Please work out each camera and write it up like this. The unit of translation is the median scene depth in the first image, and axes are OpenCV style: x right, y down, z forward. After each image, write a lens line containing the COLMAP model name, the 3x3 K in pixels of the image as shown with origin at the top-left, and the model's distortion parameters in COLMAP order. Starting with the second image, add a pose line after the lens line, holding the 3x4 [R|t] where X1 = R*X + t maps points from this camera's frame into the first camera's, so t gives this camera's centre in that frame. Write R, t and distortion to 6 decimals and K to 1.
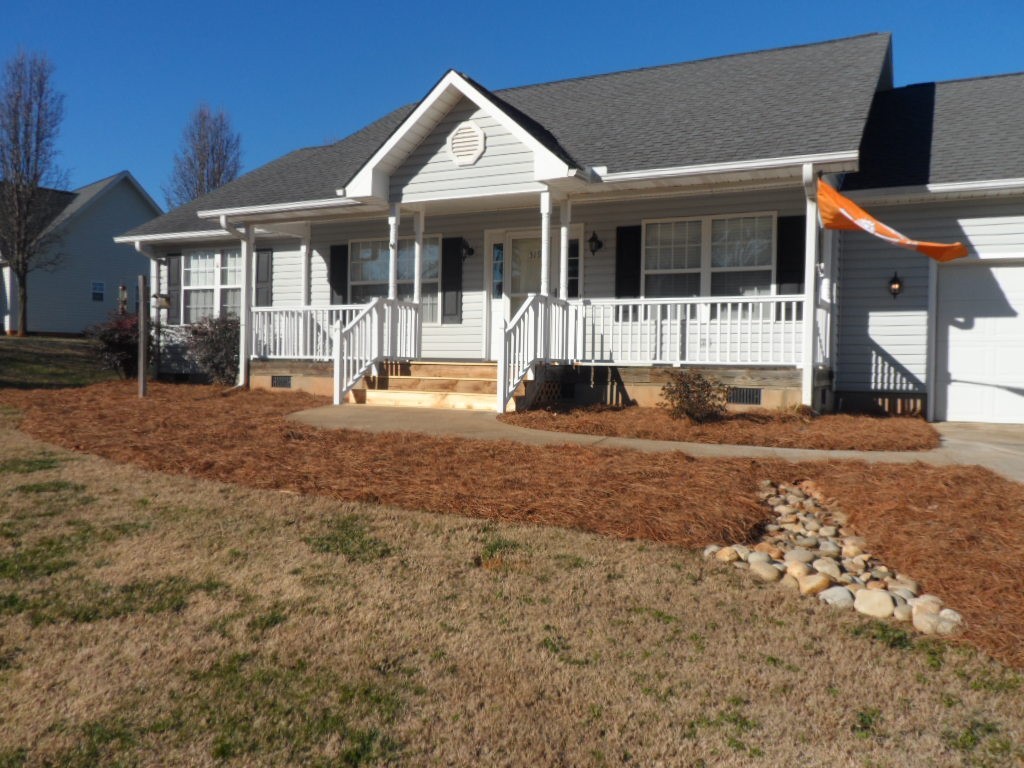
lens RADIAL K [[848.4, 0, 512.0], [0, 848.4, 384.0], [0, 0, 1]] dist [-0.021562, -0.000621]
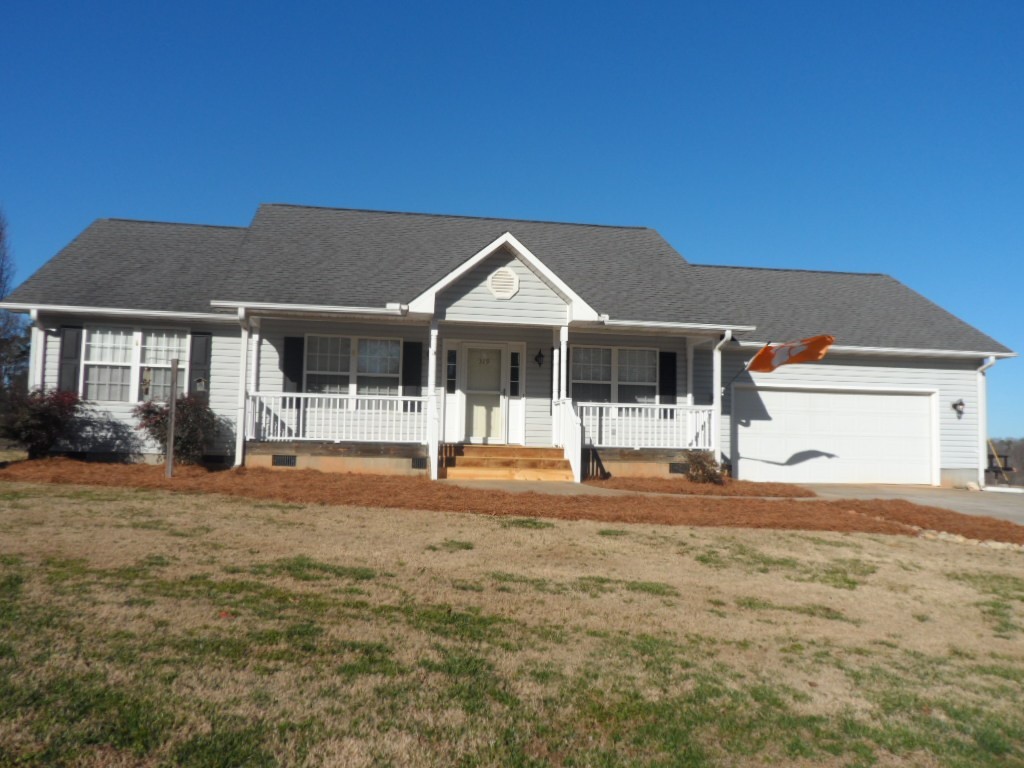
lens RADIAL K [[837.6, 0, 512.0], [0, 837.6, 384.0], [0, 0, 1]] dist [-0.040081, -0.000805]
pose [[0.805432, 0.046846, 0.590834, -0.701922], [0.003883, 0.996433, -0.084298, -0.009801], [-0.592676, 0.070191, 0.802377, -0.055694]]
